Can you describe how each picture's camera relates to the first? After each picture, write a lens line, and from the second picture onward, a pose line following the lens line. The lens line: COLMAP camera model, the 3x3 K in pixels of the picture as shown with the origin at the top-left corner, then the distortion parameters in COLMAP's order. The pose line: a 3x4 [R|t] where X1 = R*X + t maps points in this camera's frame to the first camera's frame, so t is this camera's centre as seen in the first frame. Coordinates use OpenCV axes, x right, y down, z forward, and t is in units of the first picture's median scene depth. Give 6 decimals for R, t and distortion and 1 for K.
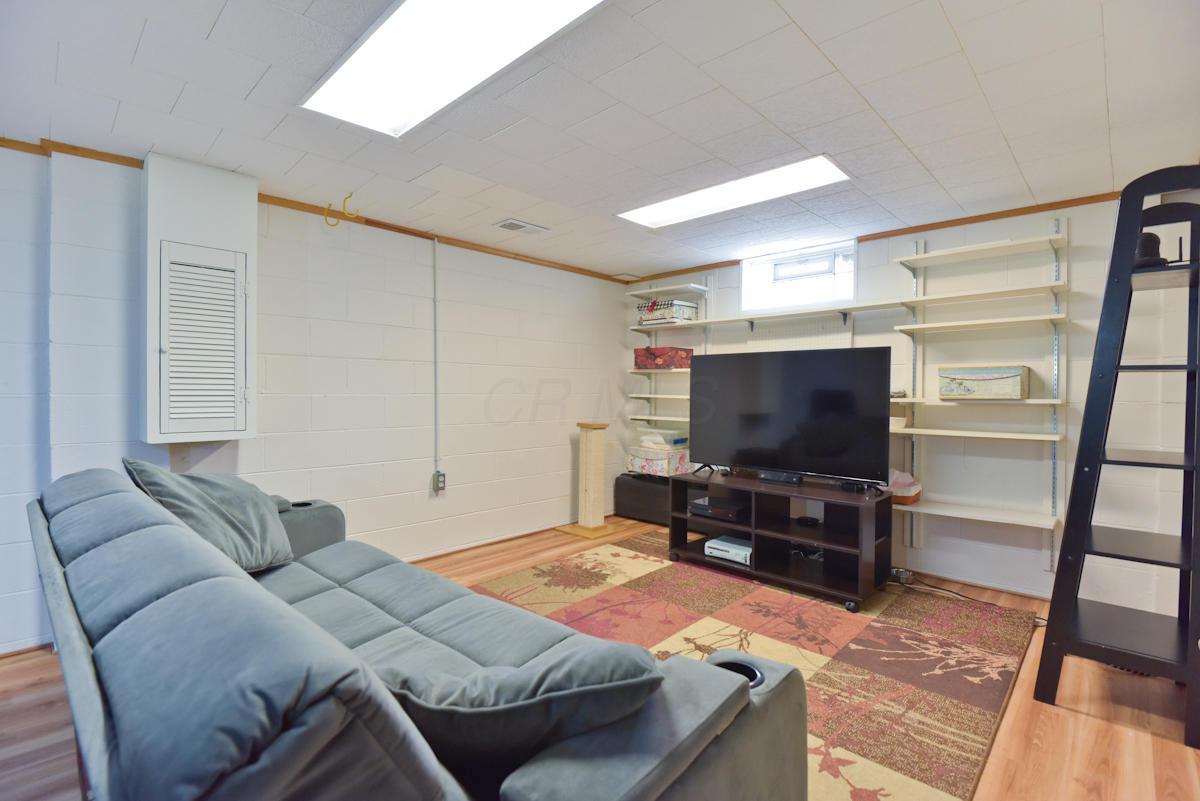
lens RADIAL K [[547.9, 0, 597.4], [0, 547.9, 401.4], [0, 0, 1]] dist [0.000605, -0.011079]
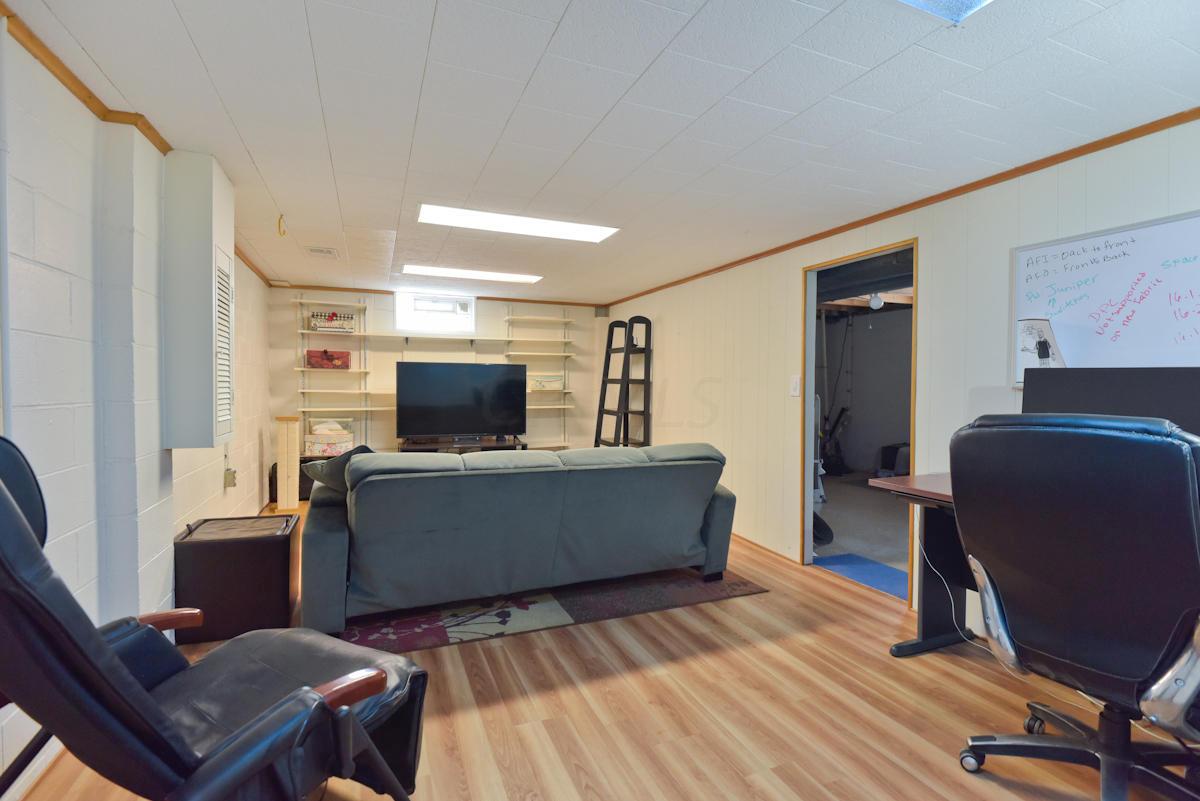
lens RADIAL K [[547.9, 0, 597.4], [0, 547.9, 401.4], [0, 0, 1]] dist [0.000605, -0.011079]
pose [[0.411643, -0.028562, 0.910898, -0.789748], [0.009326, 0.999588, 0.027128, -0.015095], [-0.911298, -0.002672, 0.411740, -0.031370]]
